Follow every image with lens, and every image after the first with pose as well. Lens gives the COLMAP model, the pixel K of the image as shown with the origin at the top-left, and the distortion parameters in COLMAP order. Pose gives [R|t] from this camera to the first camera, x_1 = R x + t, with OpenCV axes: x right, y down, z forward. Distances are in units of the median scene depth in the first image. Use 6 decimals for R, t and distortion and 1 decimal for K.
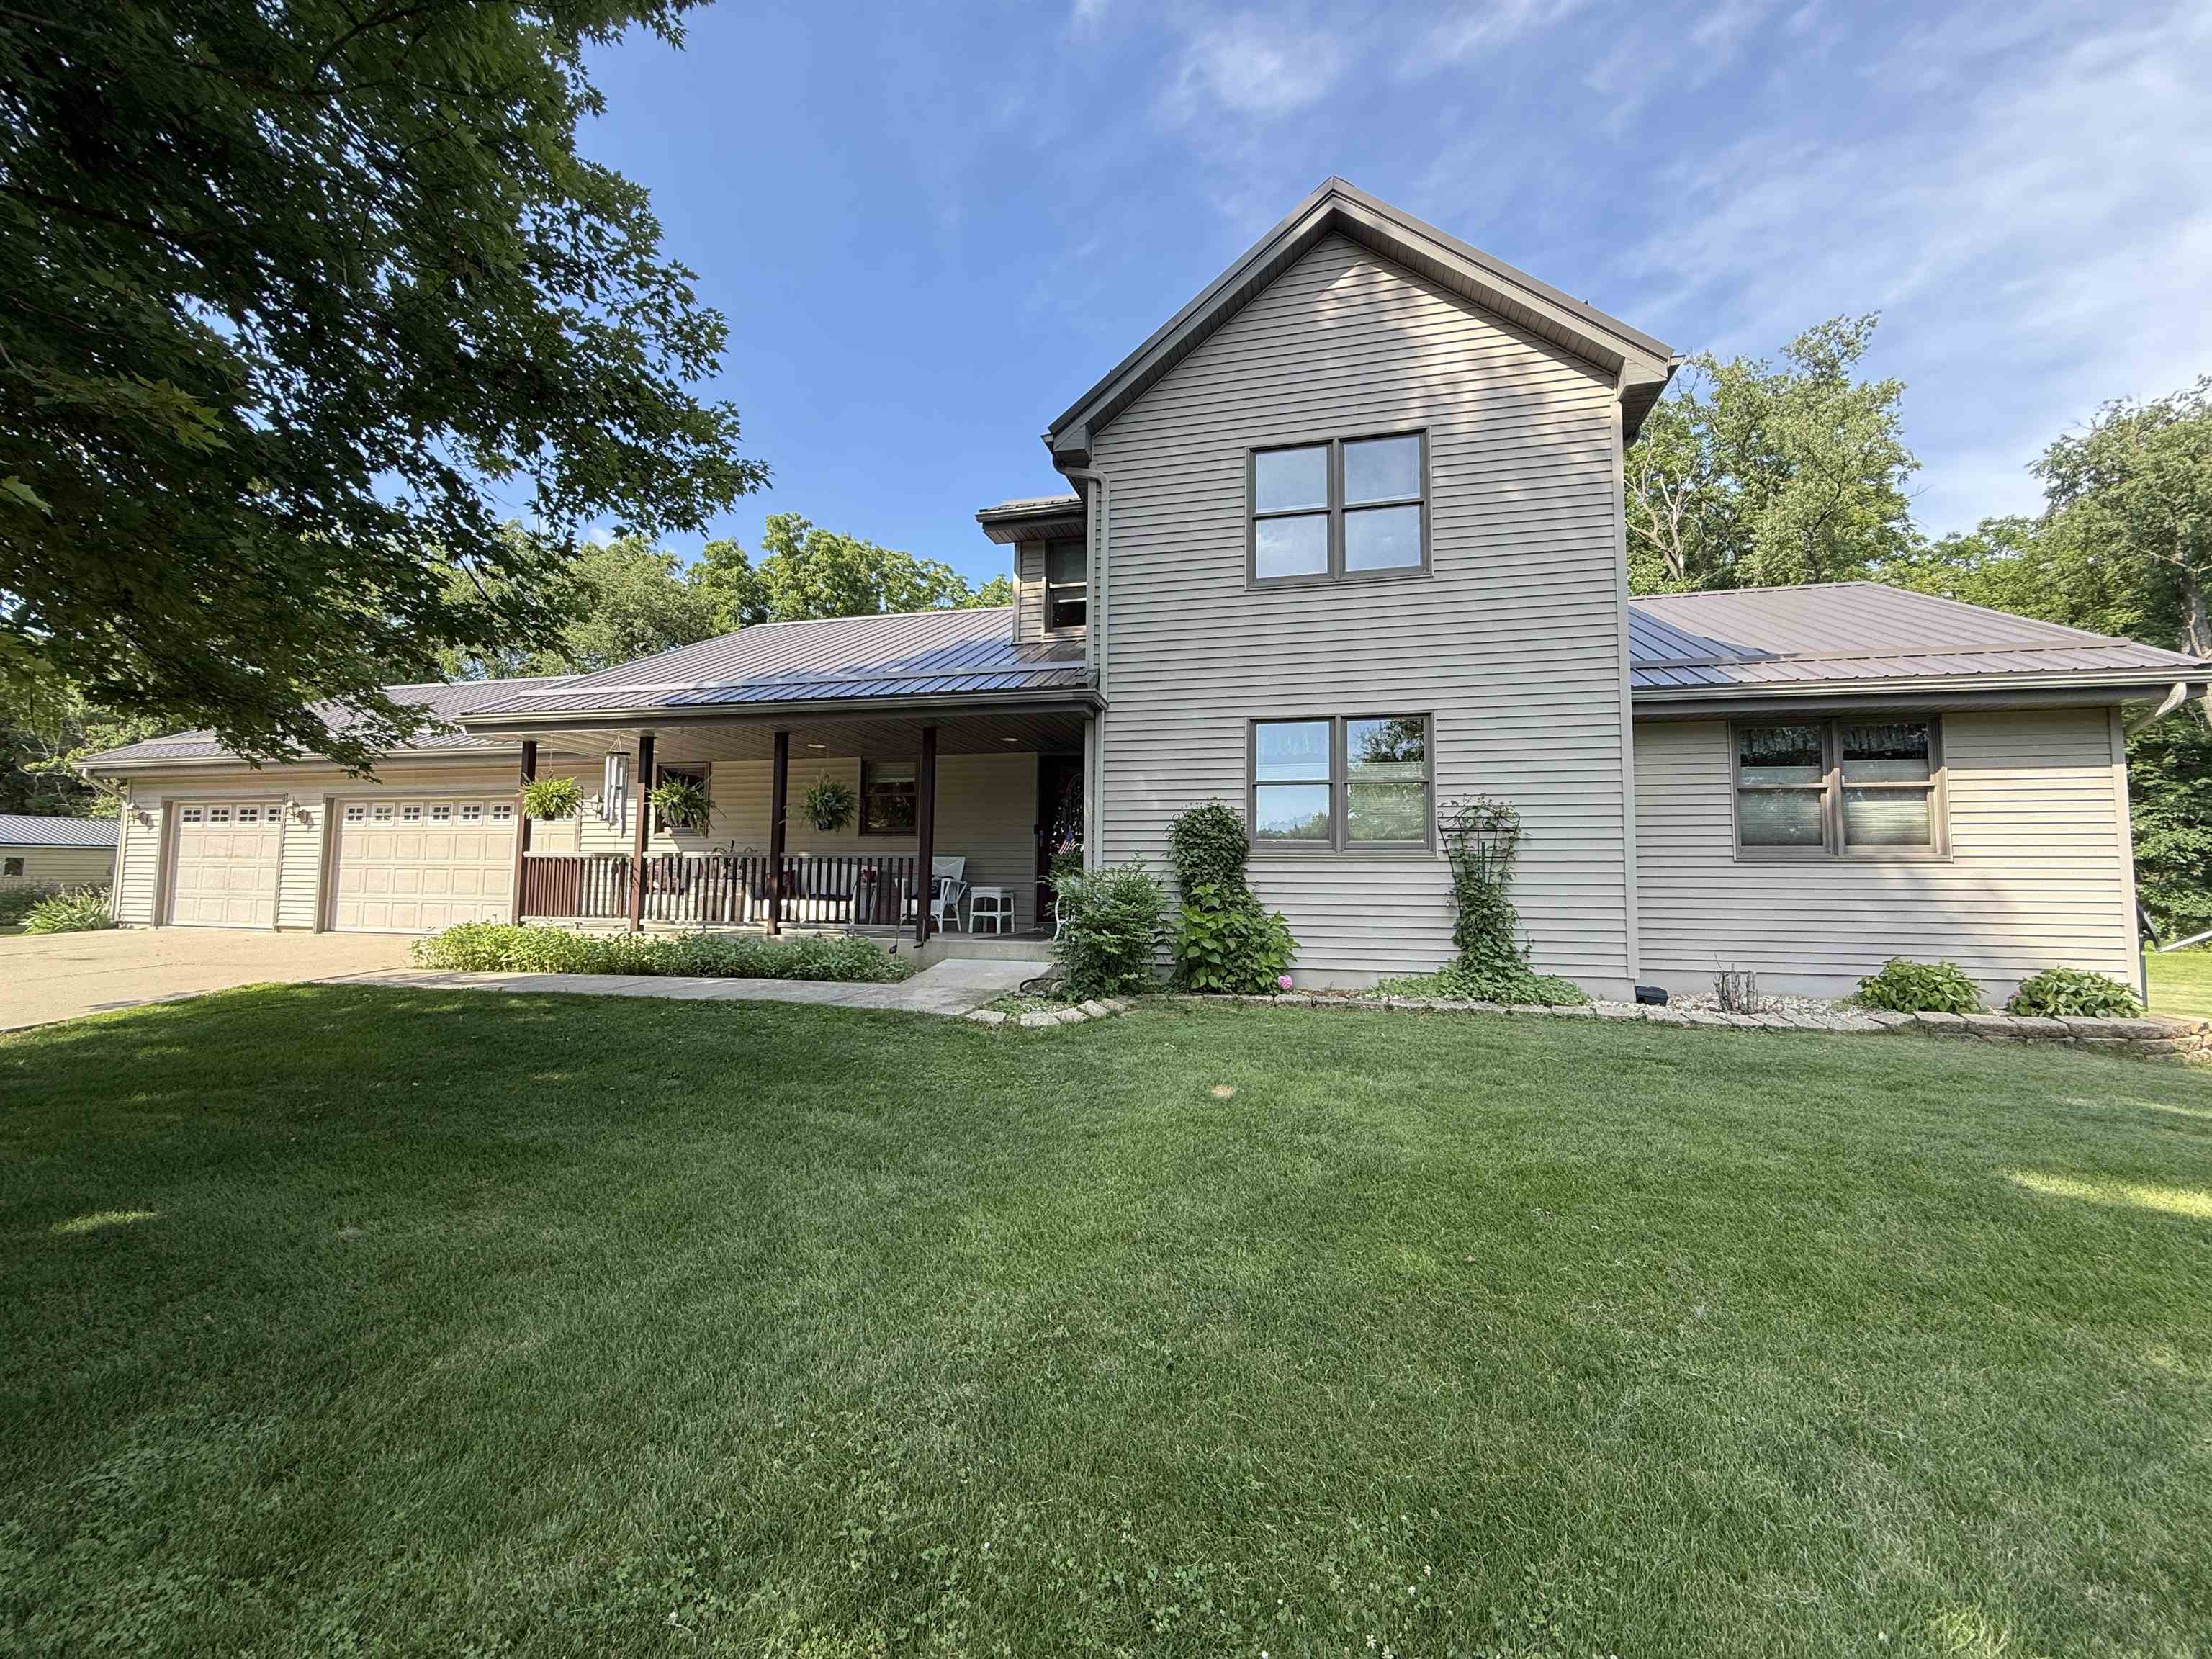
lens RADIAL K [[884.9, 0, 1106.4], [0, 884.9, 825.5], [0, 0, 1]] dist [0.000540, 0.000127]
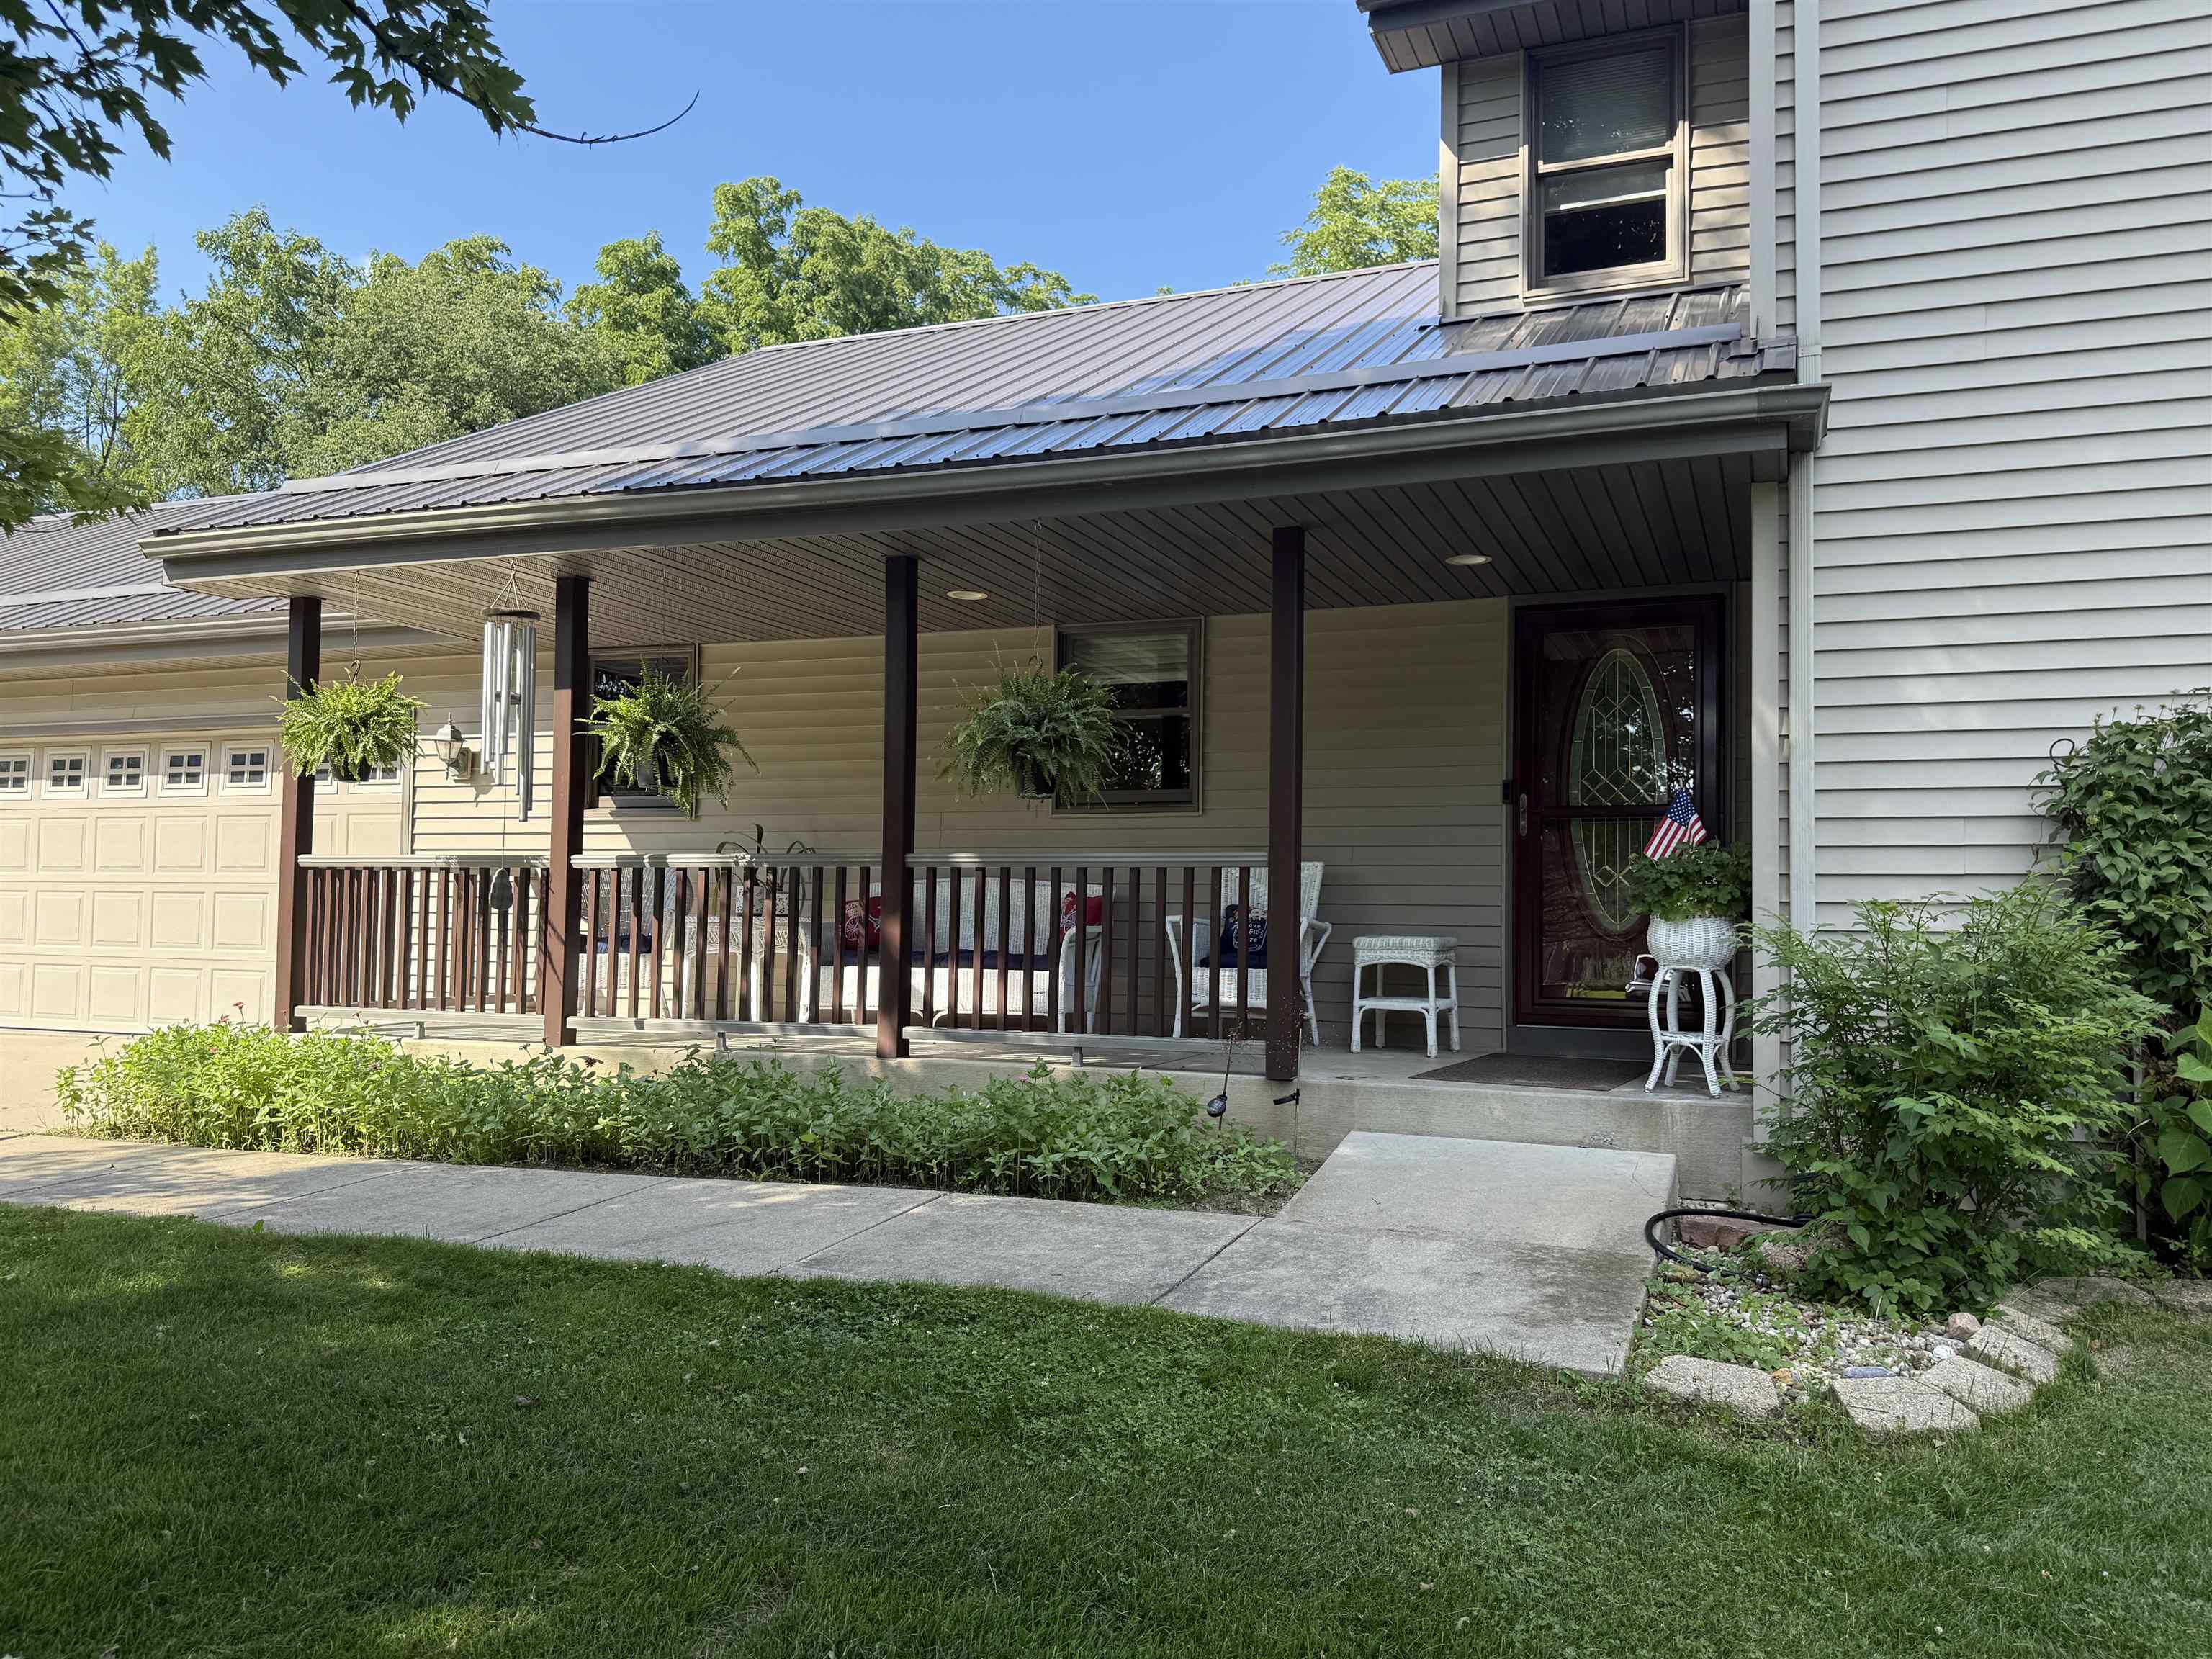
lens RADIAL K [[1677.8, 0, 1113.8], [0, 1677.8, 832.8], [0, 0, 1]] dist [0.034857, -0.033174]
pose [[0.992497, -0.007097, -0.122066, -0.166805], [0.009945, 0.999692, 0.022741, 0.004419], [0.121867, -0.023784, 0.992261, 0.237551]]
